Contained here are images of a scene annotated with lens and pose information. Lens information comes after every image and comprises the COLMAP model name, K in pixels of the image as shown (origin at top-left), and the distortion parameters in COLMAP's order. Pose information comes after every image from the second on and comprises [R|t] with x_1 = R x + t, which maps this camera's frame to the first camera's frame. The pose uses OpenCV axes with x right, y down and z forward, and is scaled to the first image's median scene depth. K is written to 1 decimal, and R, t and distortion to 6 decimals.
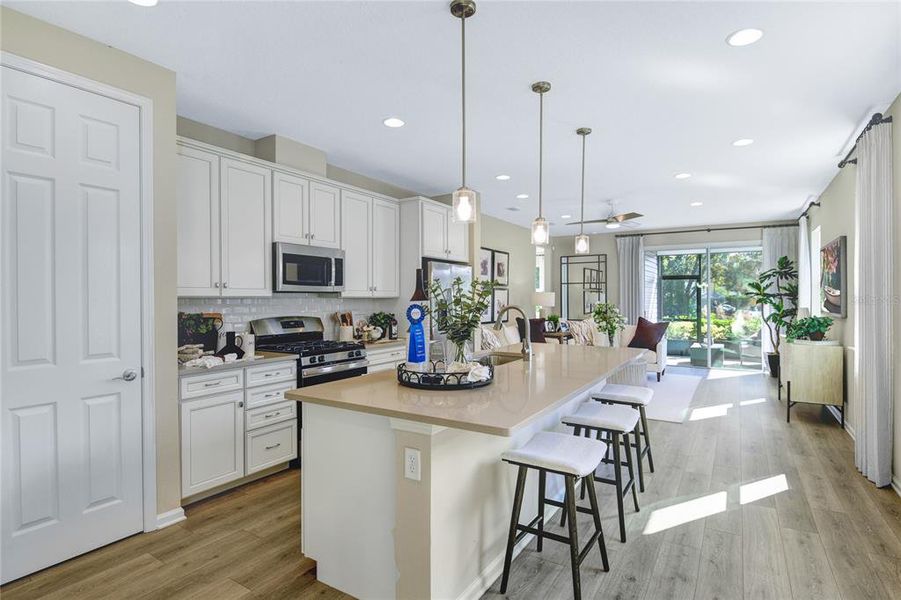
lens RADIAL K [[469.0, 0, 455.8], [0, 469.0, 294.9], [0, 0, 1]] dist [-0.006719, -0.027532]
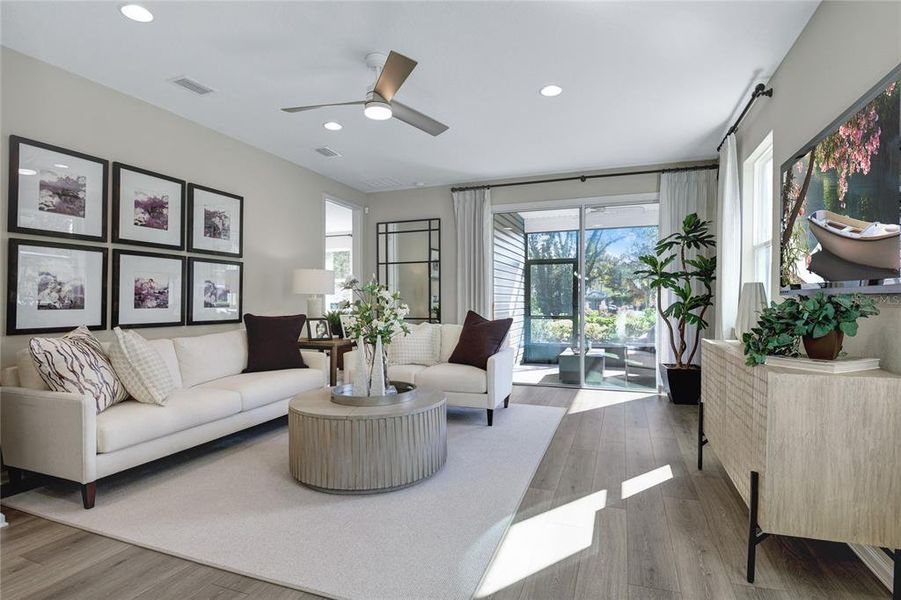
lens RADIAL K [[457.7, 0, 447.0], [0, 457.7, 314.8], [0, 0, 1]] dist [0.002460, -0.025227]
pose [[0.983827, -0.010280, 0.178826, 0.259196], [0.003481, 0.999261, 0.038291, 0.030015], [-0.179087, -0.037049, 0.983135, 0.432818]]
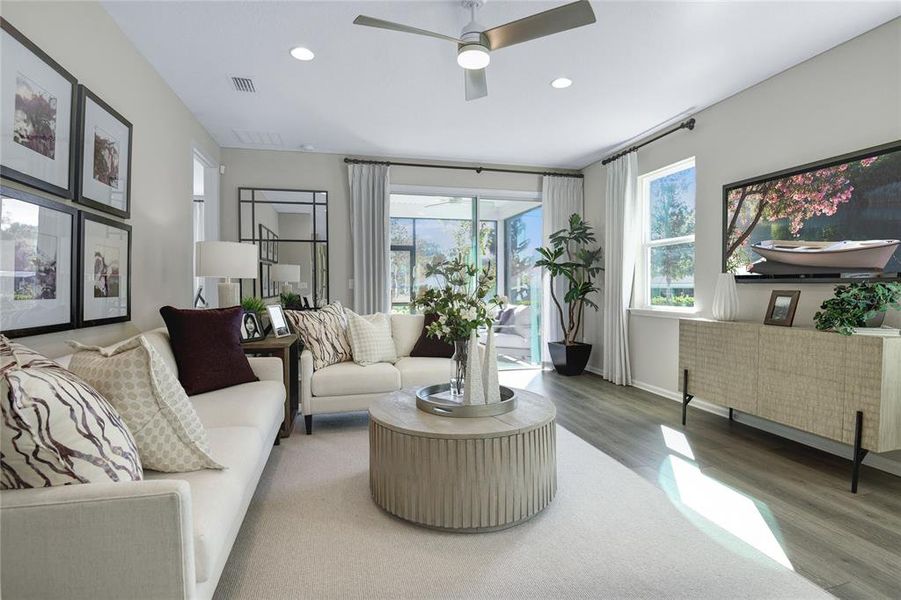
lens RADIAL K [[457.3, 0, 450.5], [0, 457.3, 300.0], [0, 0, 1]] dist [0.000007, -0.022211]
pose [[0.711804, -0.022771, 0.702008, 0.042491], [-0.001636, 0.999418, 0.034076, 0.031431], [-0.702376, -0.025404, 0.711353, 0.601713]]
